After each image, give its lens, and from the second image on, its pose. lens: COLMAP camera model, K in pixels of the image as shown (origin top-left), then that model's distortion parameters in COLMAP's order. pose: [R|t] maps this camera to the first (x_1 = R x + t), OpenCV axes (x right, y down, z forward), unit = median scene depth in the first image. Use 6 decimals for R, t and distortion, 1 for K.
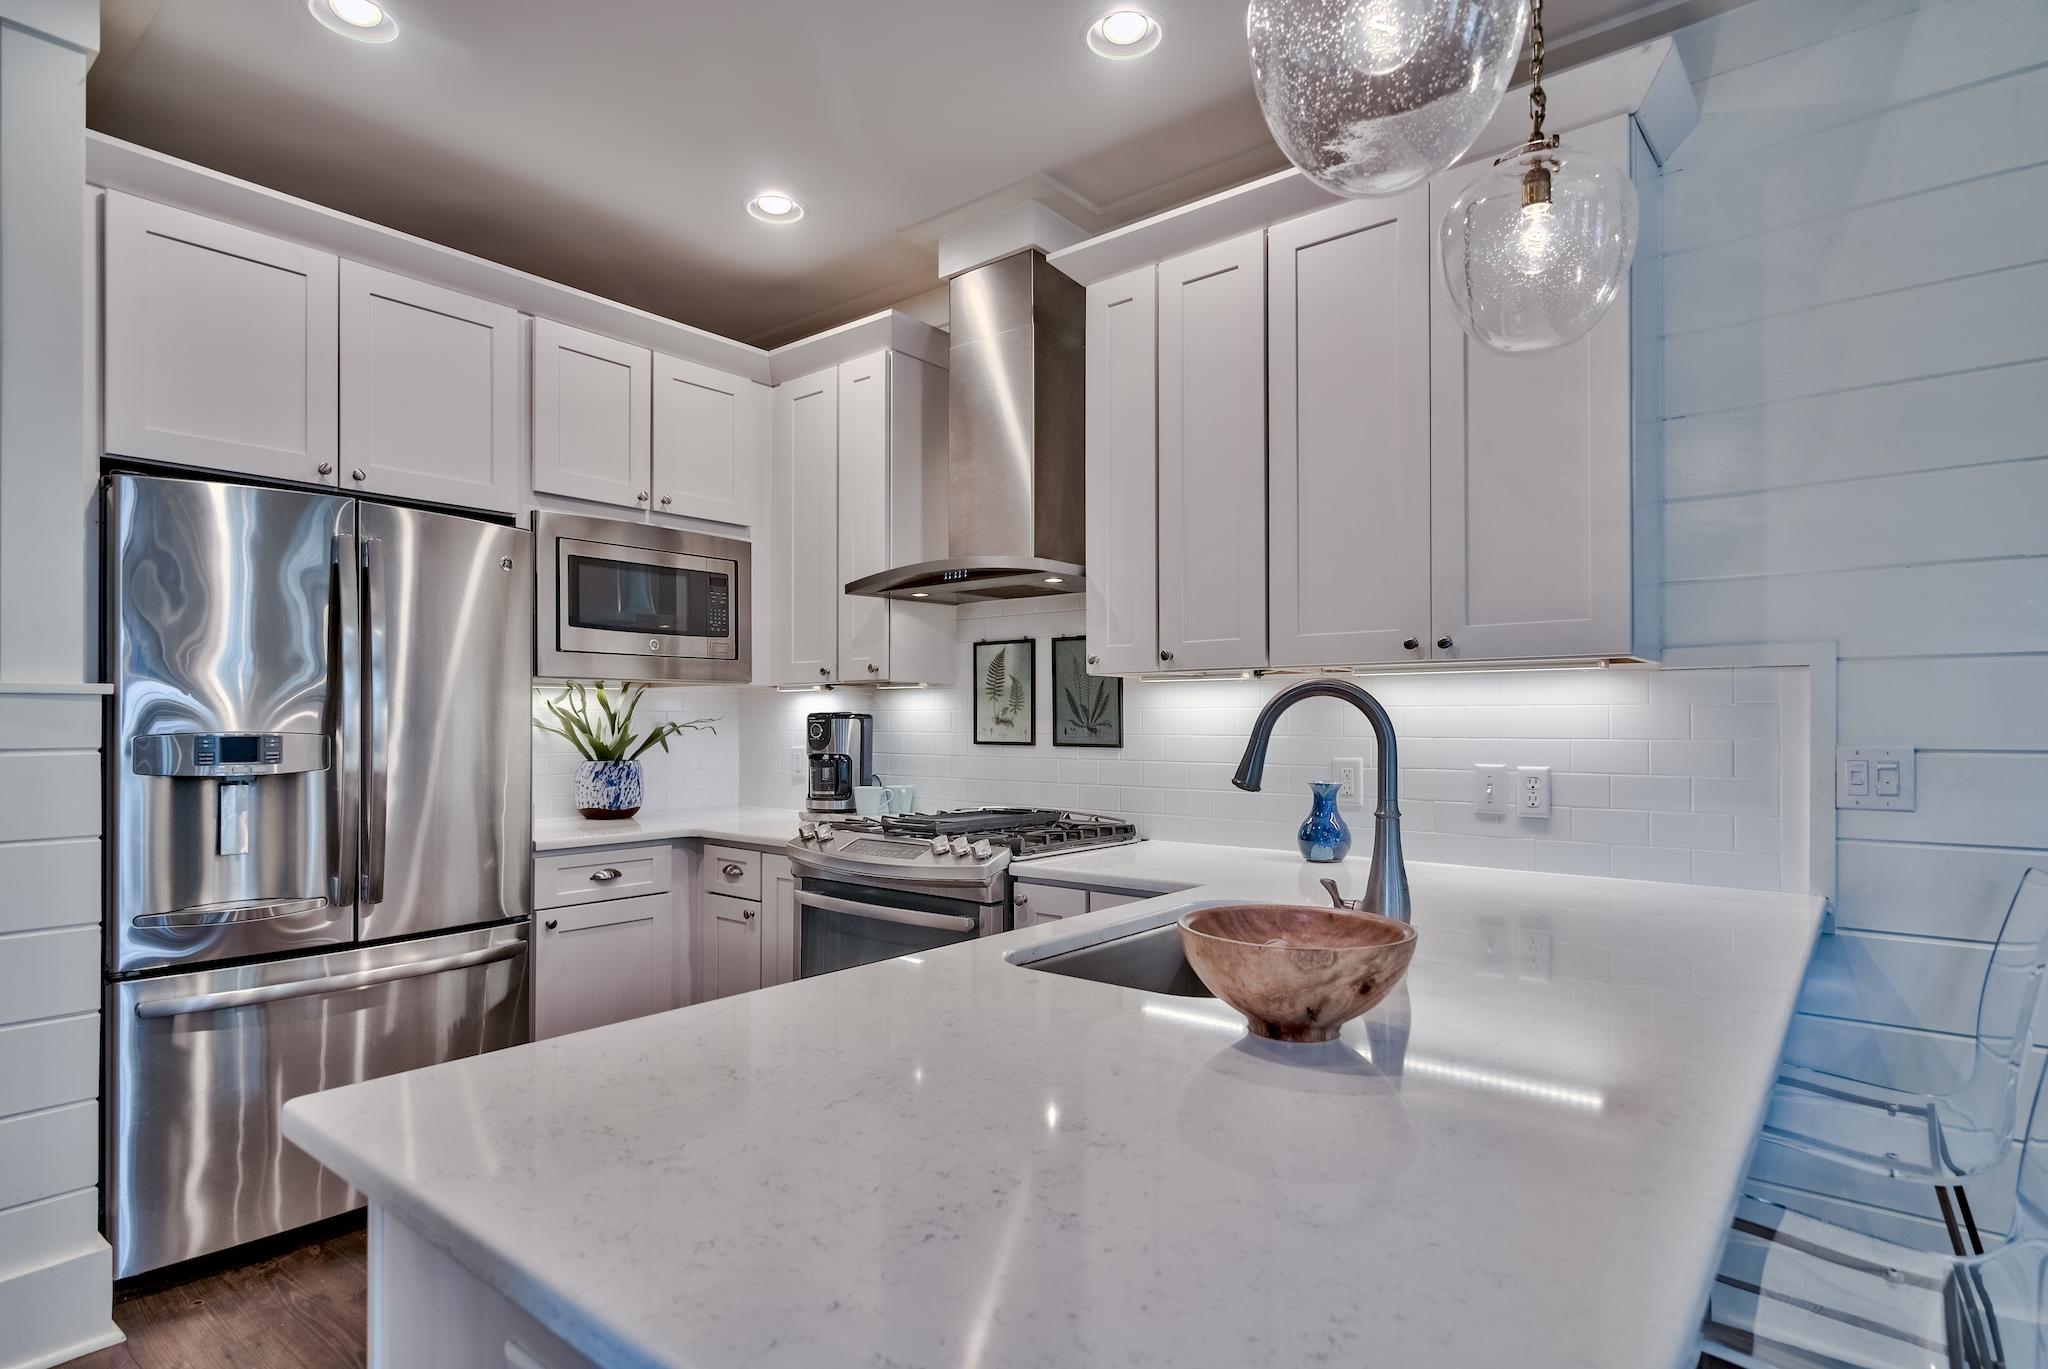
lens RADIAL K [[1064.2, 0, 1009.3], [0, 1064.2, 713.1], [0, 0, 1]] dist [-0.000044, -0.001931]
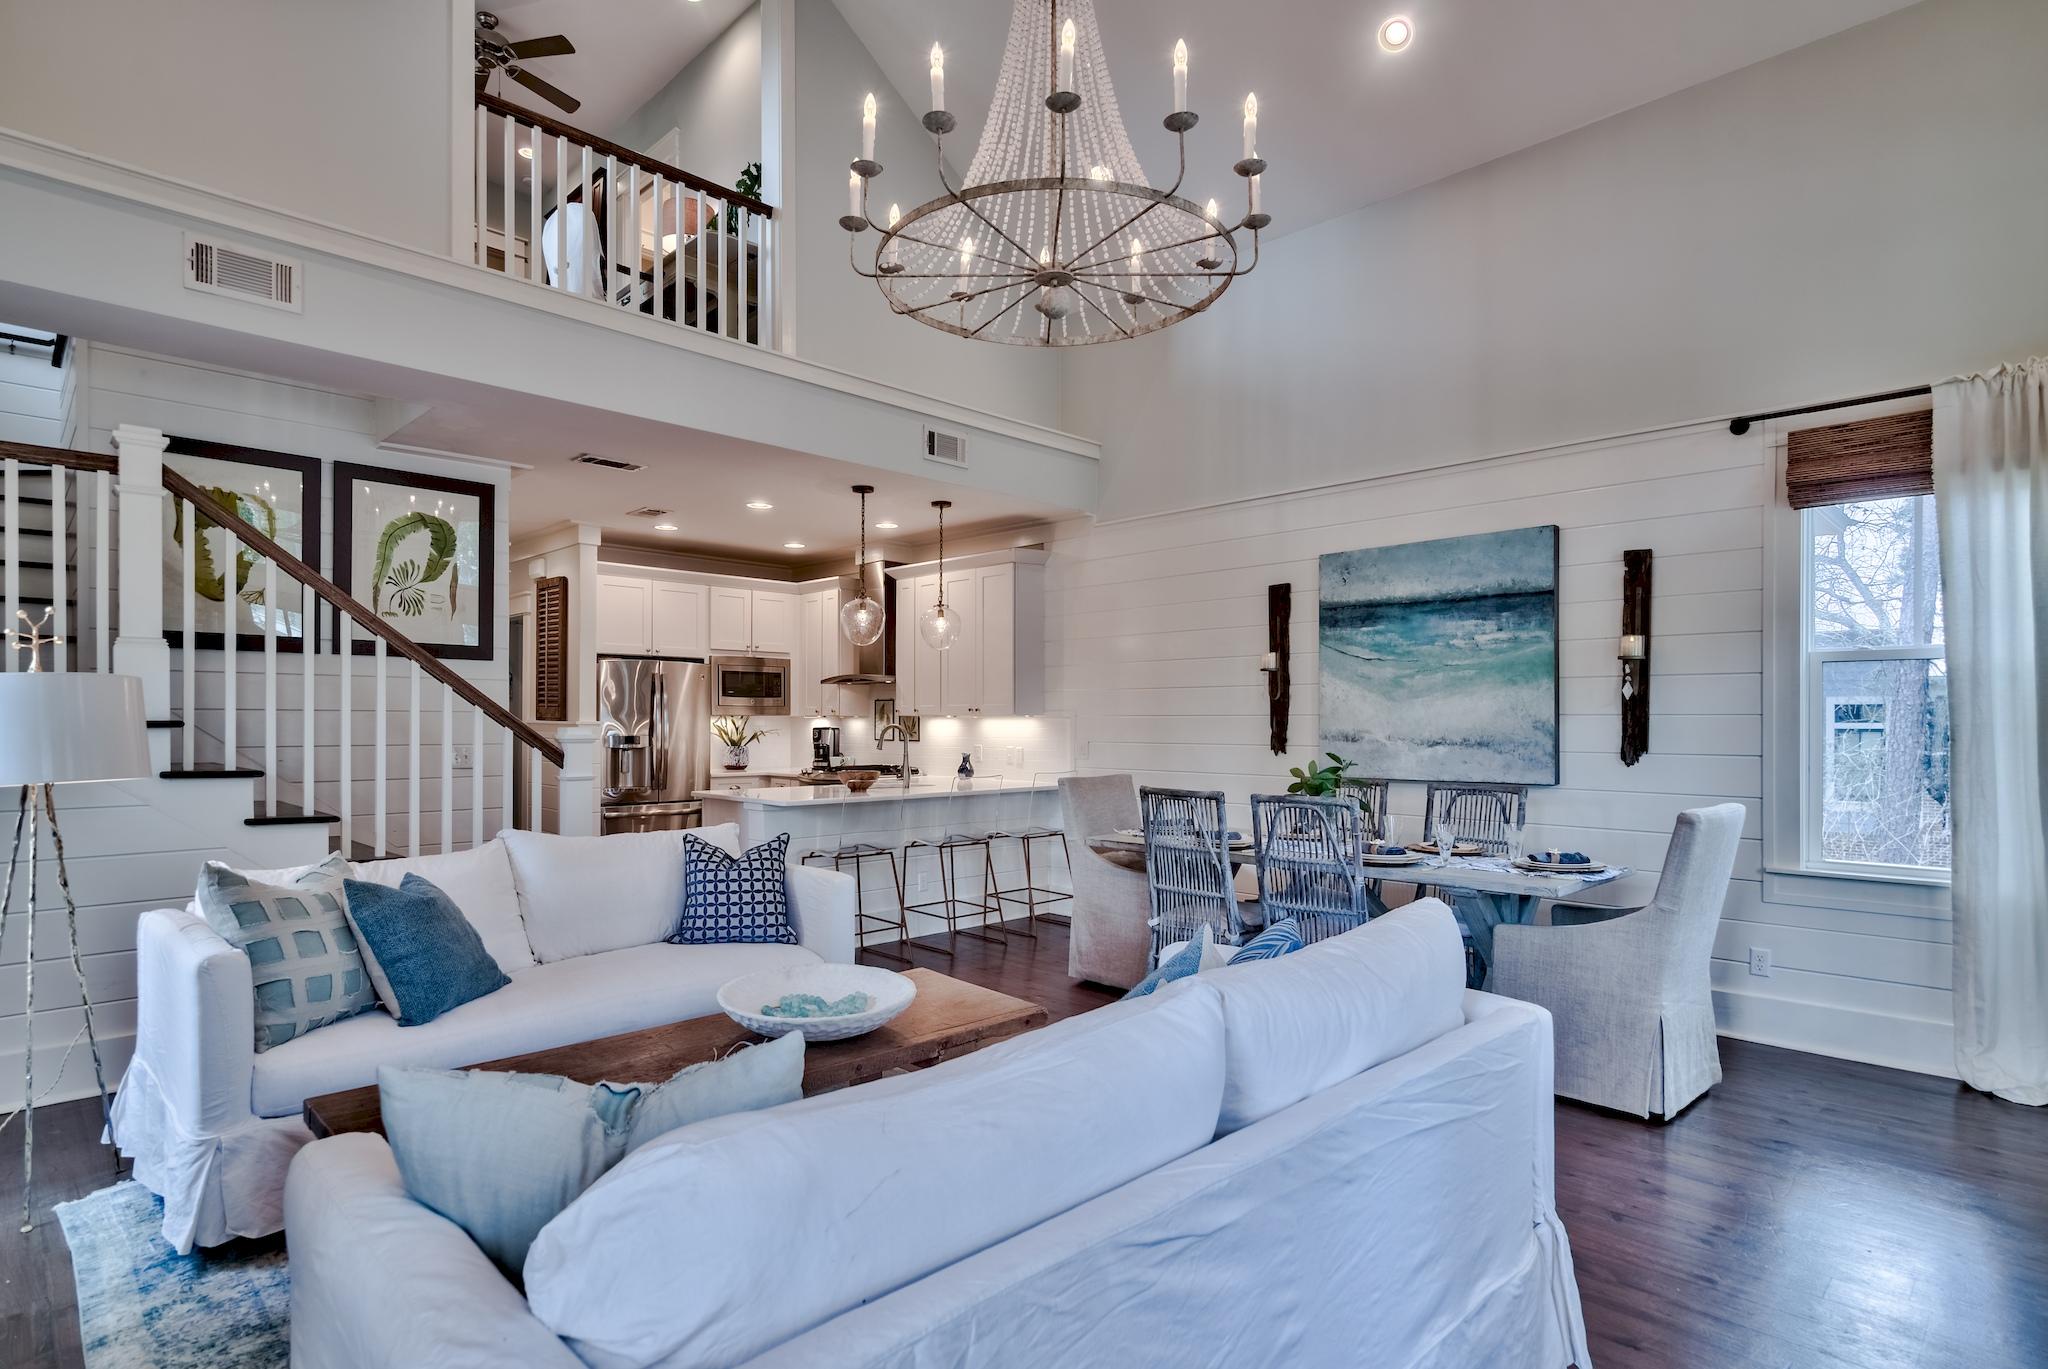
lens RADIAL K [[1067.1, 0, 993.1], [0, 1067.1, 727.0], [0, 0, 1]] dist [0.001673, 0.000085]
pose [[0.993785, 0.004630, -0.111218, 0.592793], [-0.003541, 0.999944, 0.009984, -0.032530], [0.111258, -0.009528, 0.993746, -1.675826]]
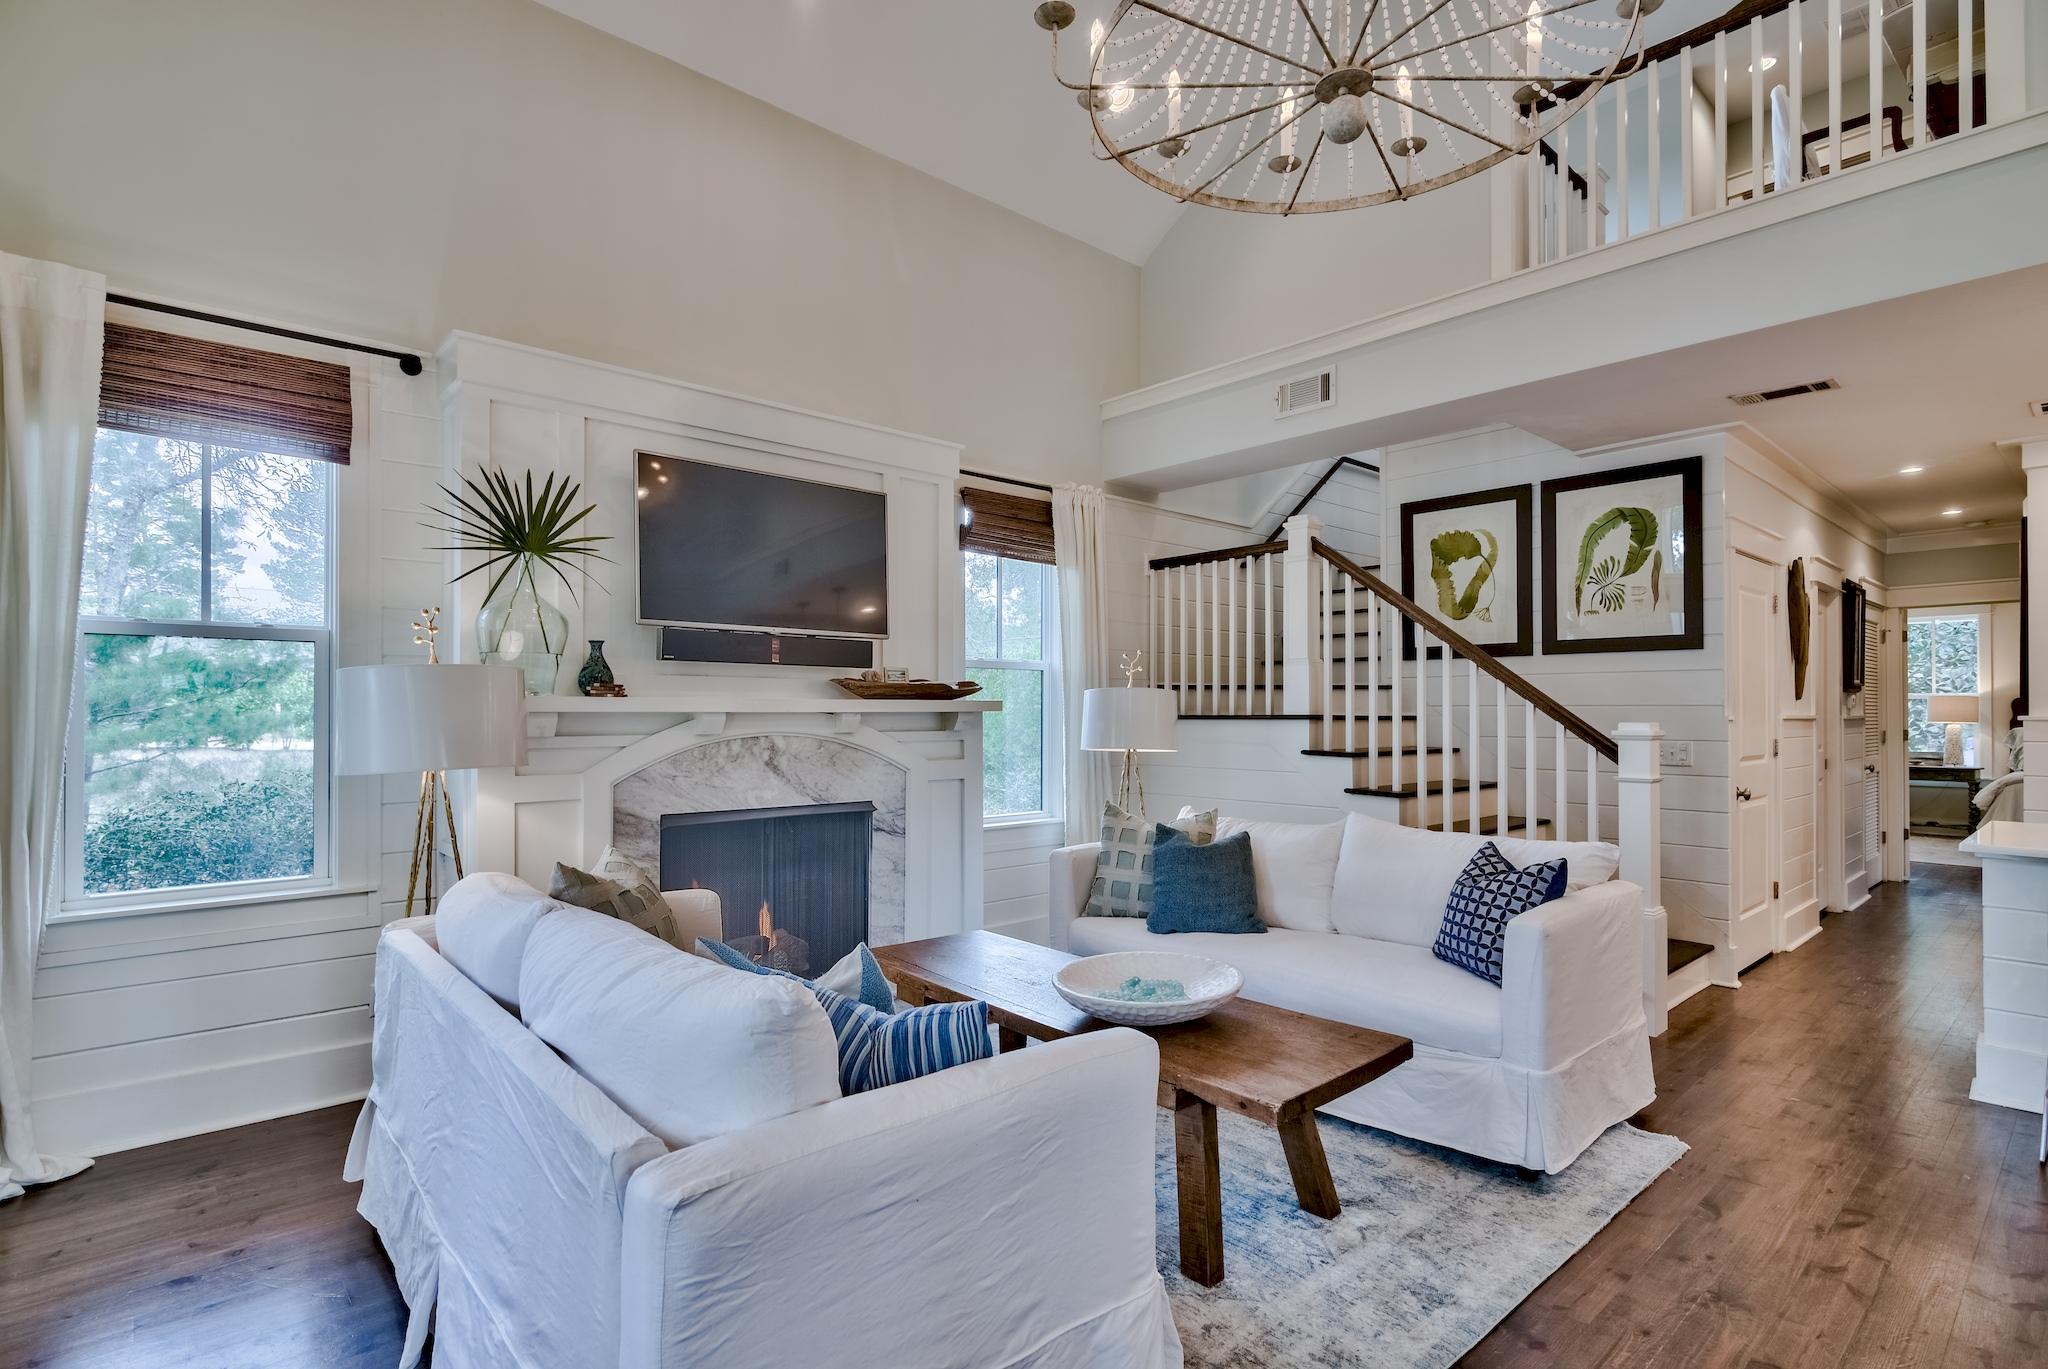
lens RADIAL K [[1009.6, 0, 997.4], [0, 1009.6, 705.6], [0, 0, 1]] dist [0.001057, -0.000154]
pose [[-0.157981, -0.005612, -0.987426, 1.280440], [0.005202, 0.999965, -0.006515, -0.032685], [0.987428, -0.006166, -0.157946, -0.754471]]
